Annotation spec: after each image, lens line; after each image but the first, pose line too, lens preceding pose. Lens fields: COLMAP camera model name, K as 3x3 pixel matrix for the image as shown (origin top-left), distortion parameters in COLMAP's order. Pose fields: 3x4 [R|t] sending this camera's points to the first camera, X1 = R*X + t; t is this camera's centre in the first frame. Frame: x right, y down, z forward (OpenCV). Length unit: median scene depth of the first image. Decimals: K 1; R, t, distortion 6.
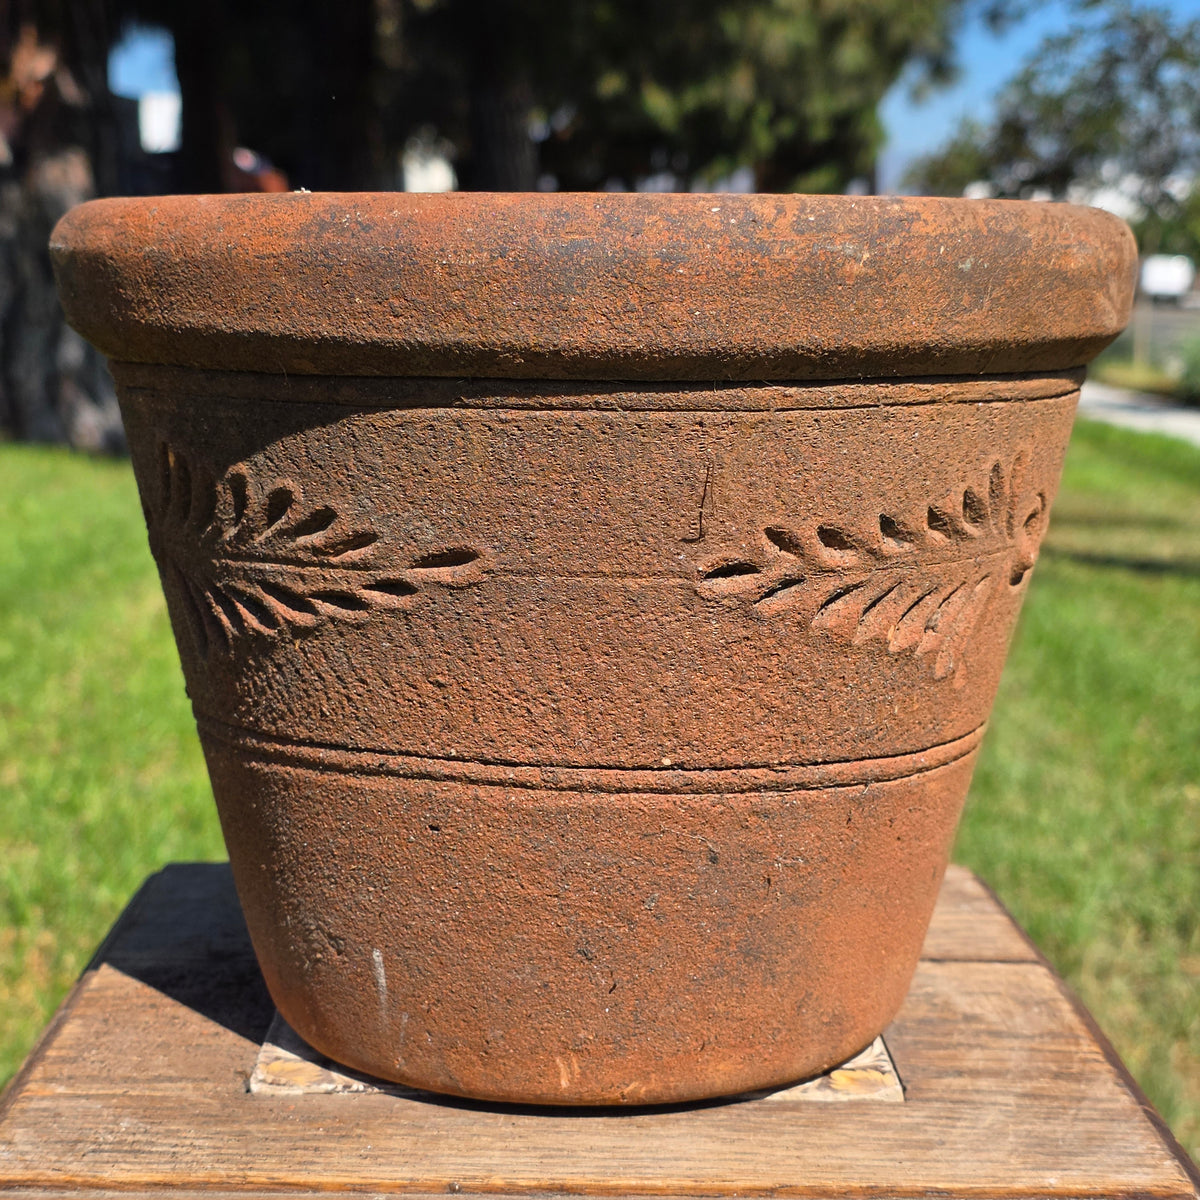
lens RADIAL K [[1962.4, 0, 600.0], [0, 1962.4, 600.0], [0, 0, 1]] dist [0.174978, -0.617062]
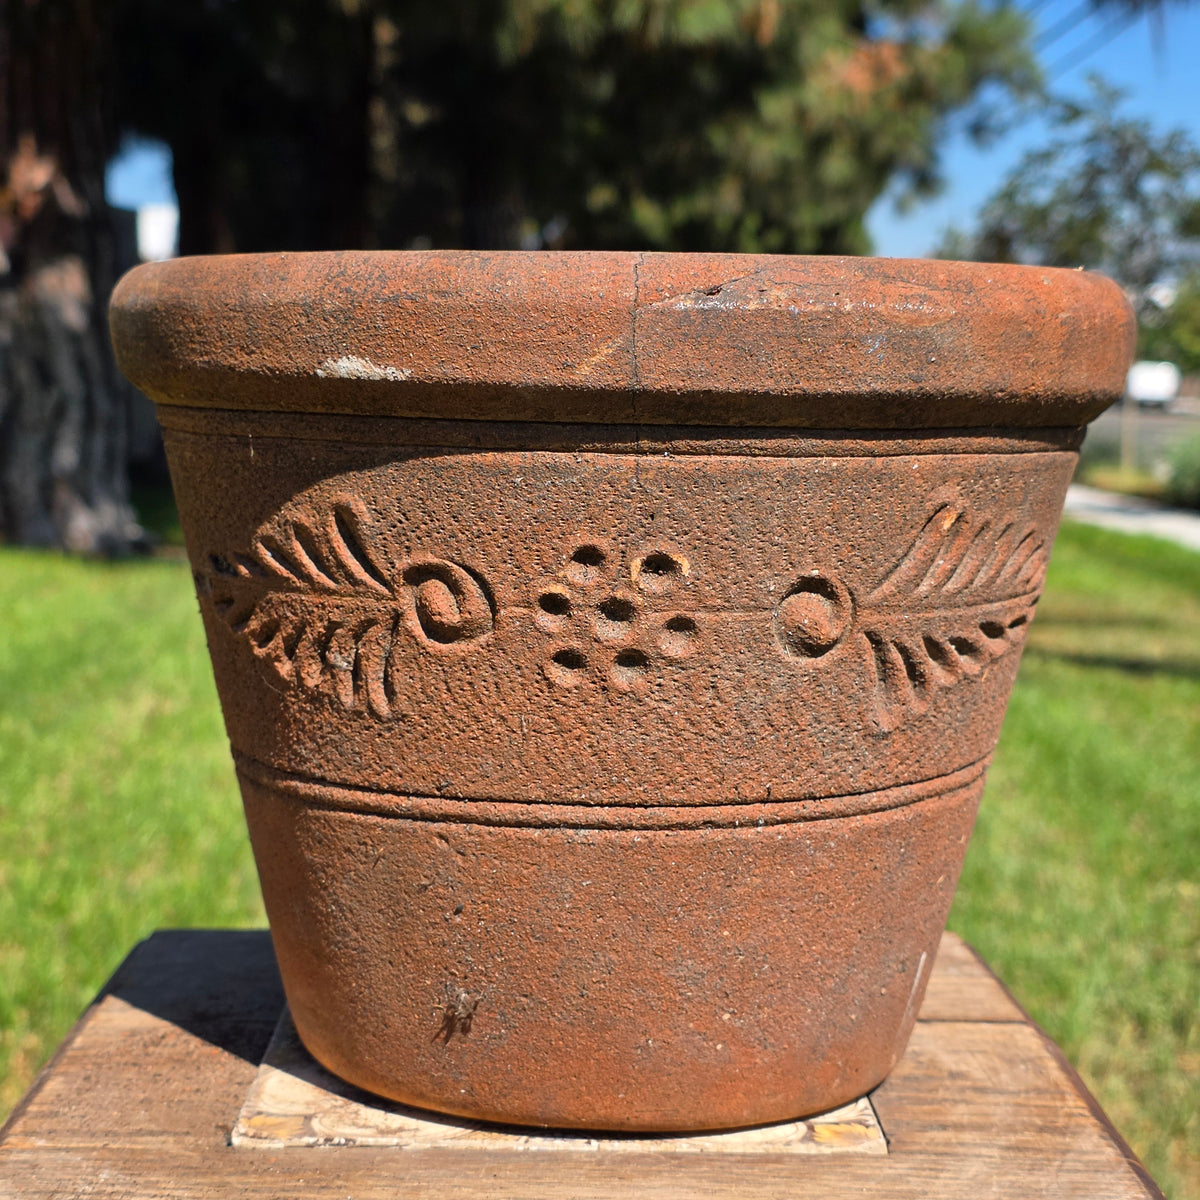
lens RADIAL K [[1958.6, 0, 590.3], [0, 1958.6, 580.2], [0, 0, 1]] dist [0.181611, -0.603188]
pose [[0.999997, -0.002339, -0.000758, 0.005537], [0.002287, 0.997997, -0.063213, 0.027968], [0.000905, 0.063211, 0.998000, -0.011235]]
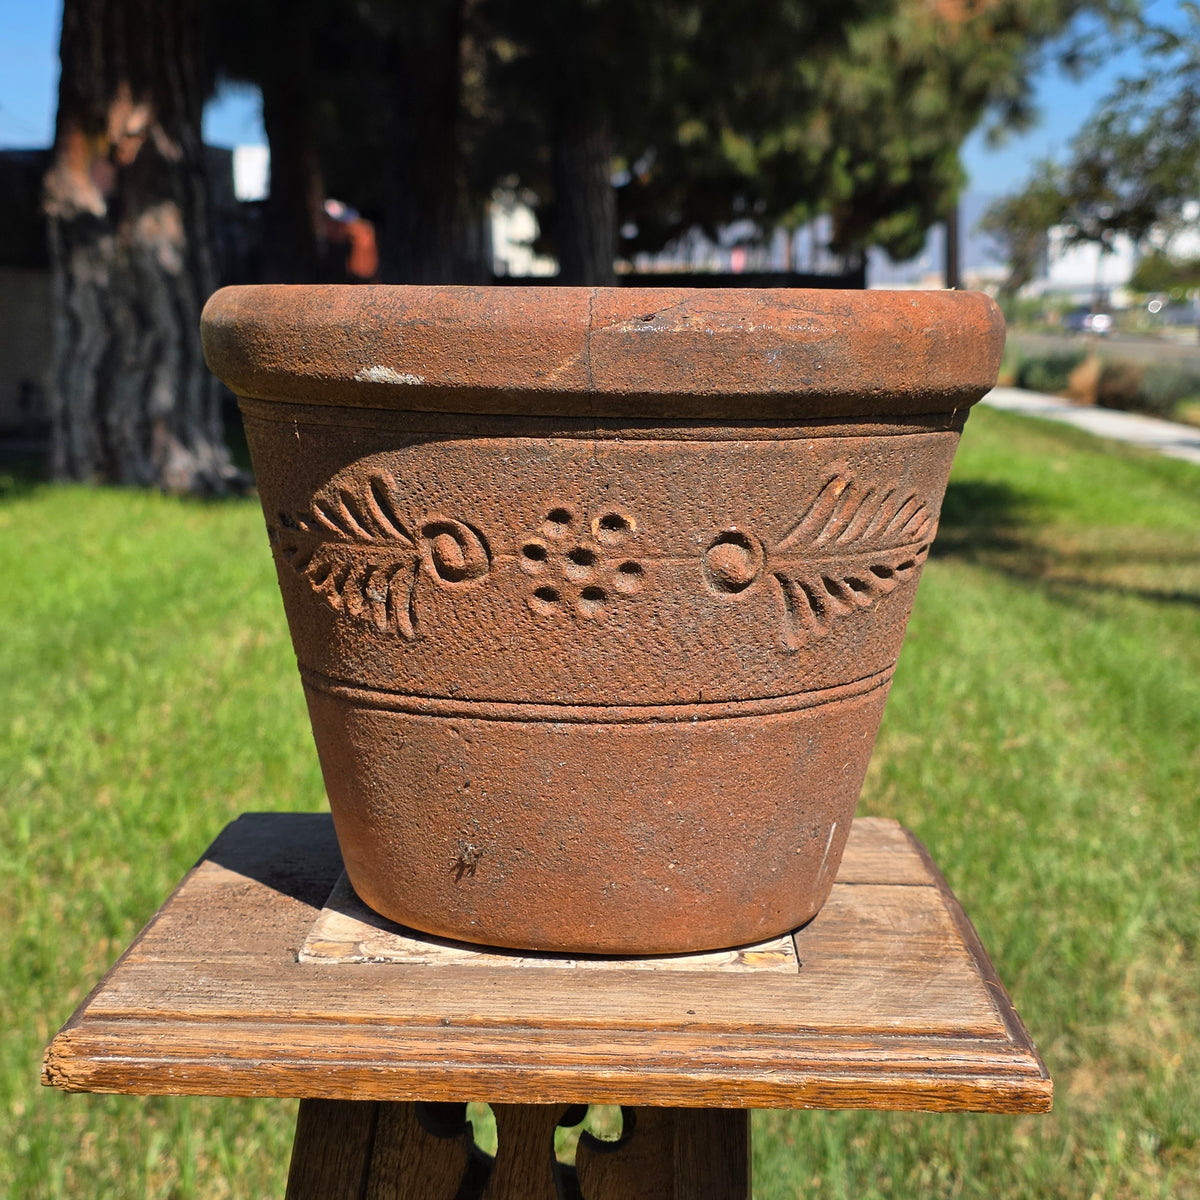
lens RADIAL K [[1958.6, 0, 590.3], [0, 1958.6, 580.2], [0, 0, 1]] dist [0.181611, -0.603188]
pose [[0.998854, -0.001841, -0.047819, 0.079570], [0.000370, 0.999527, -0.030759, 0.035468], [0.047853, 0.030706, 0.998382, -0.301161]]
